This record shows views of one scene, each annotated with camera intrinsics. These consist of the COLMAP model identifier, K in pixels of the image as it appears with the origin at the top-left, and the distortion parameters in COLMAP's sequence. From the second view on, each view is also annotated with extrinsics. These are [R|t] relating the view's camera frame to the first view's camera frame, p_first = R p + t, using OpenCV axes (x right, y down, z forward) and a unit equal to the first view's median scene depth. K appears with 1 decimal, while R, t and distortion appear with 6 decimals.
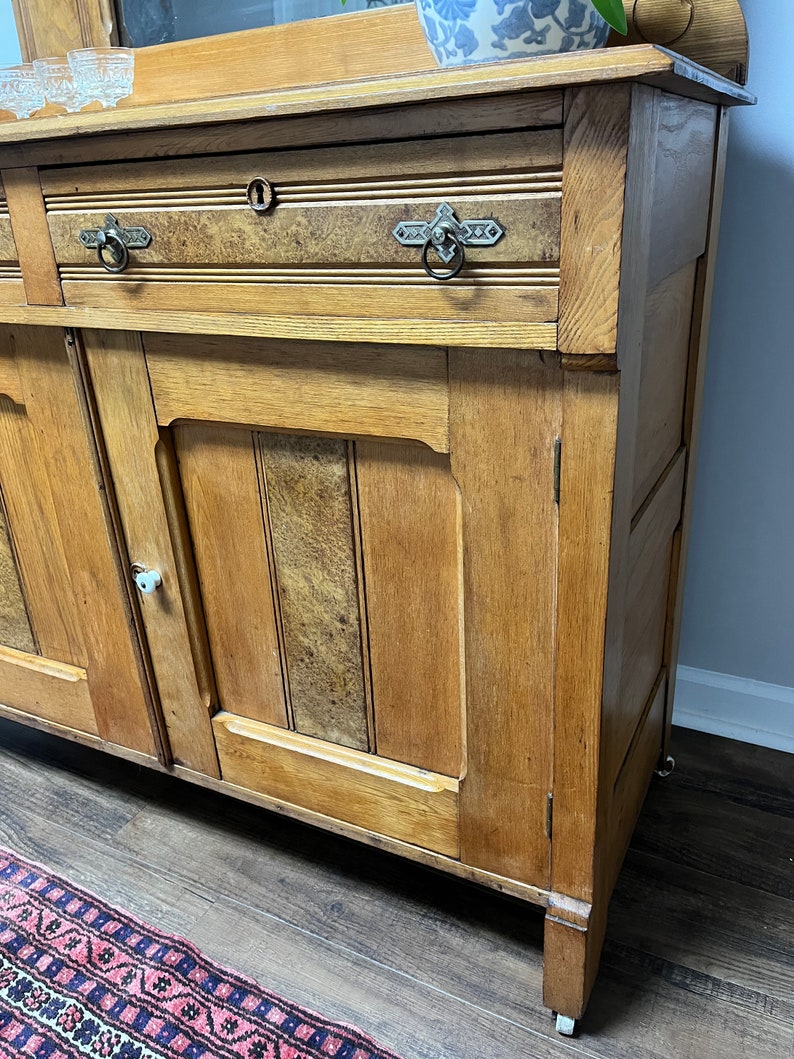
lens RADIAL K [[868.9, 0, 397.0], [0, 868.9, 529.5], [0, 0, 1]] dist [-0.067024, -0.000332]
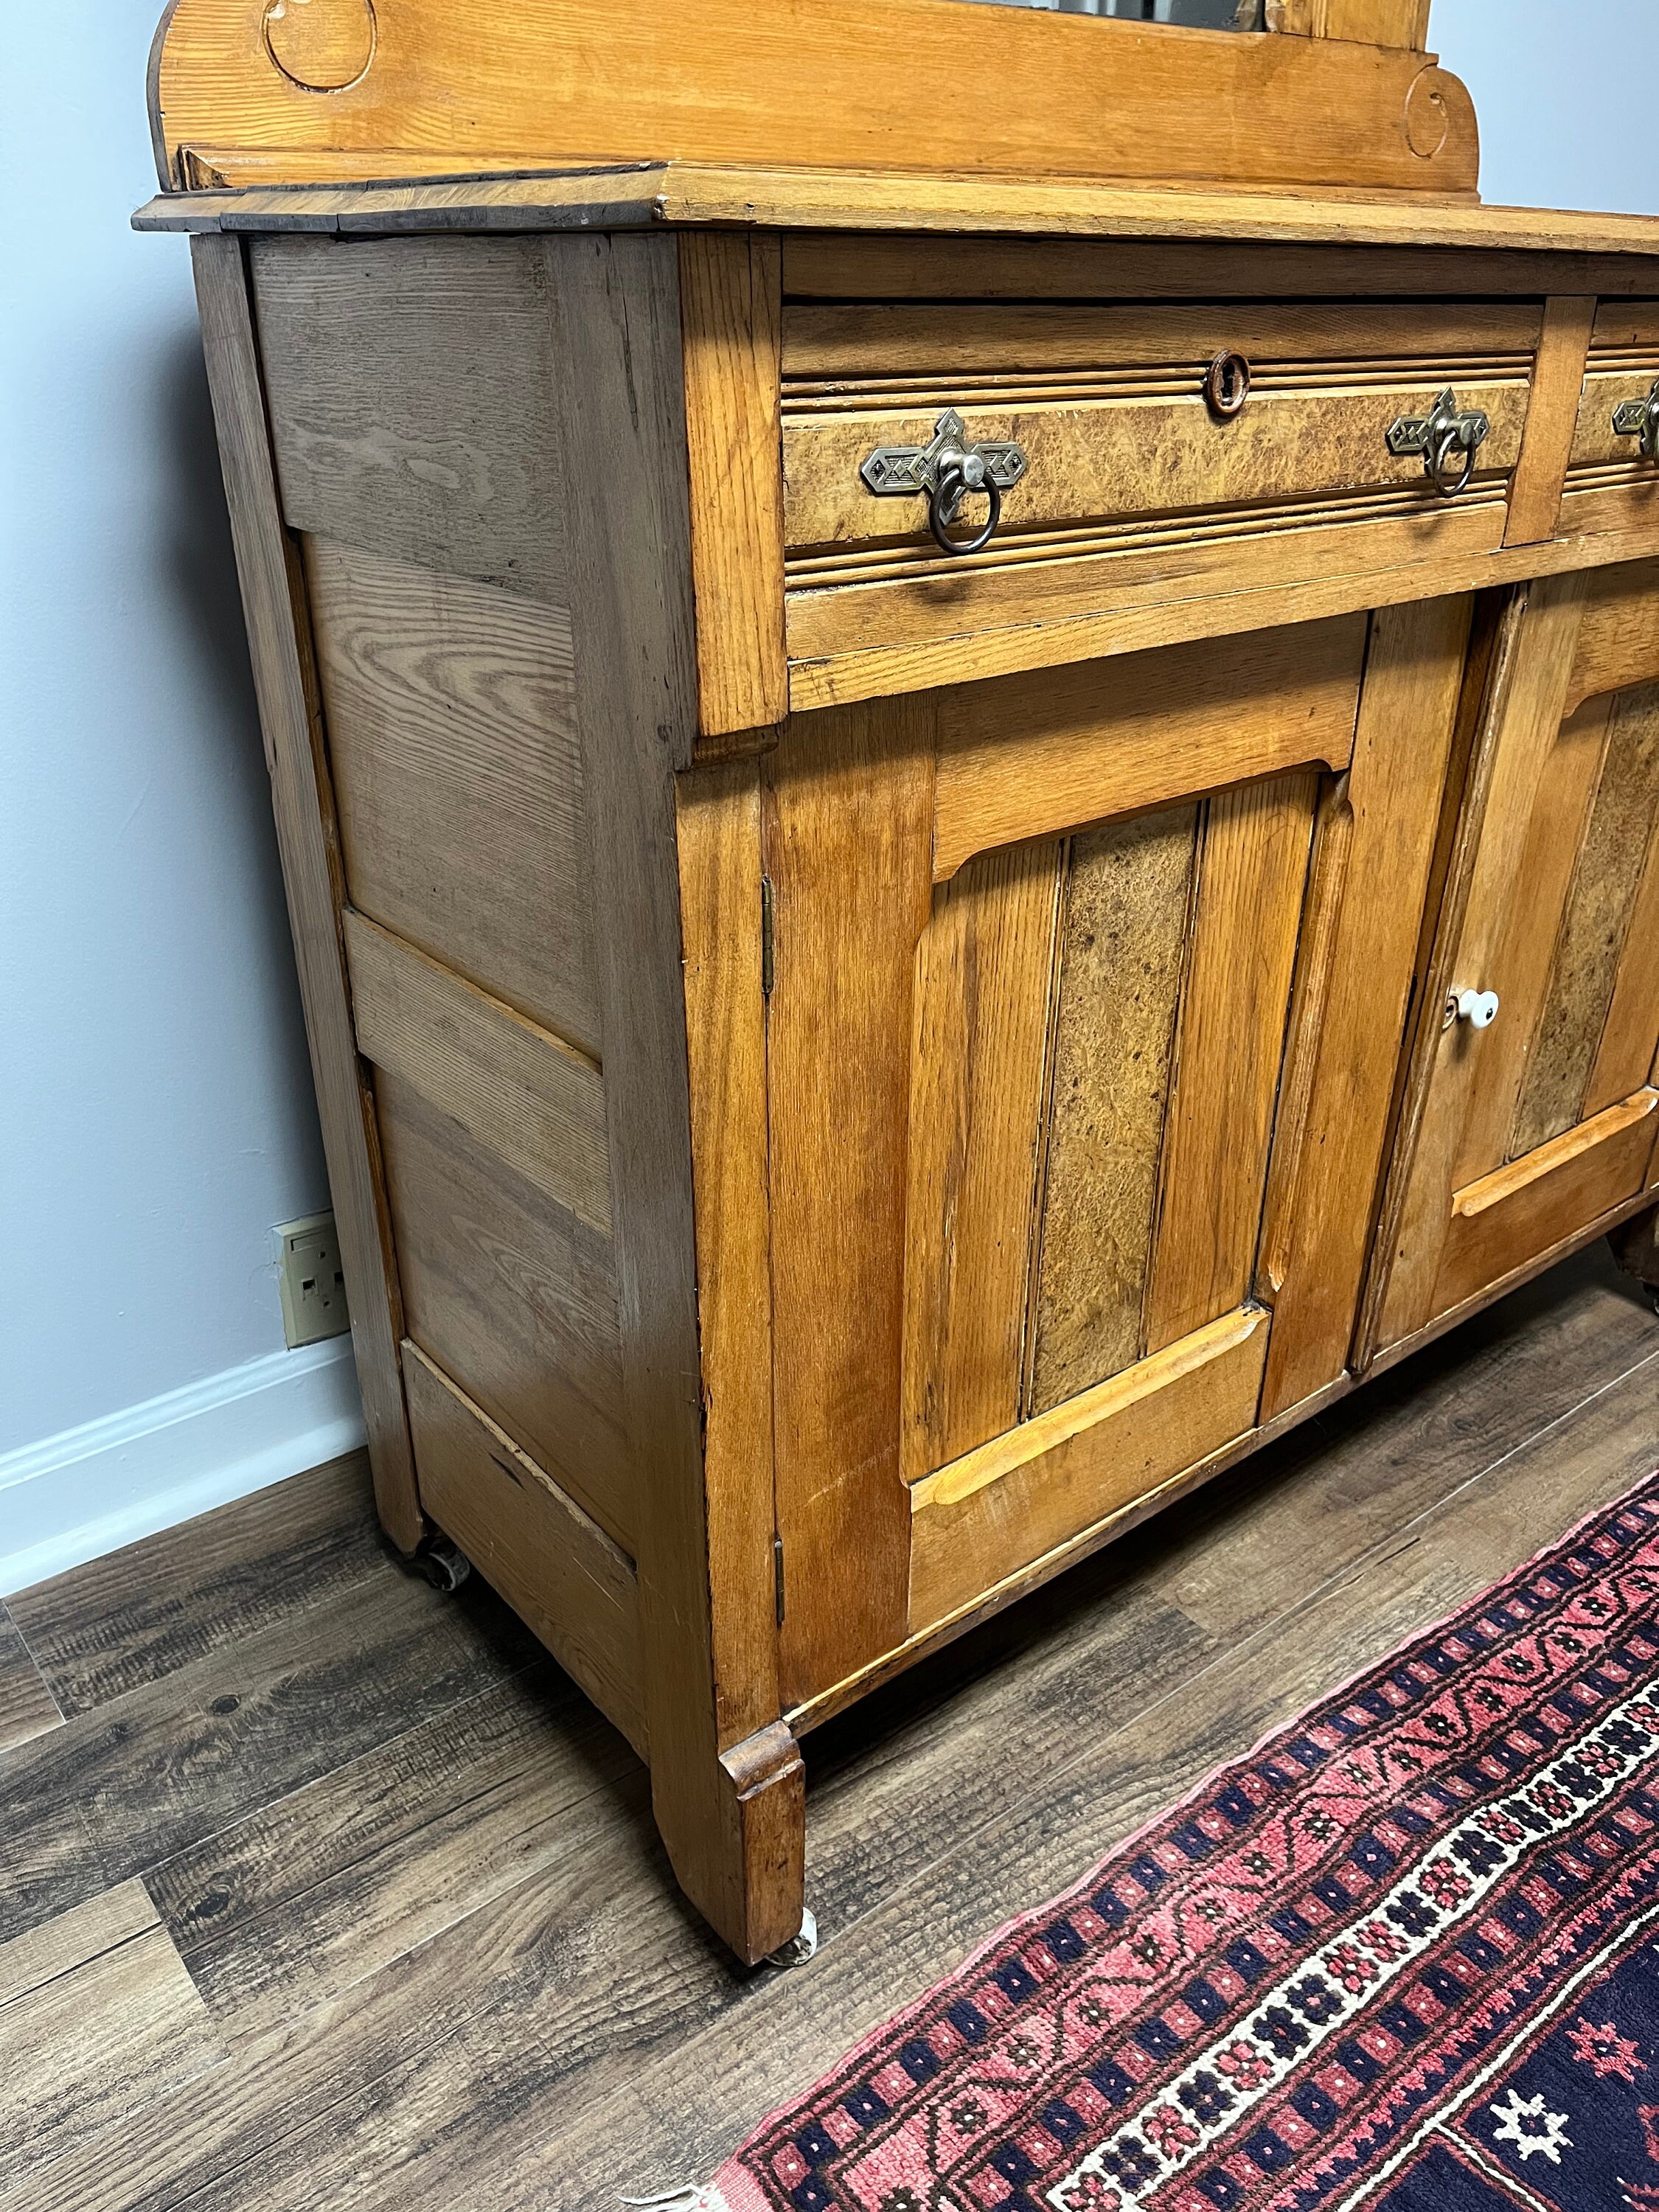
lens RADIAL K [[1642.5, 0, 827.1], [0, 1642.5, 1176.0], [0, 0, 1]] dist [0.041169, -0.065602]
pose [[0.399175, -0.371330, 0.838316, -1.315508], [0.361901, 0.903892, 0.228053, -0.235375], [-0.842430, 0.212354, 0.495195, 0.723897]]
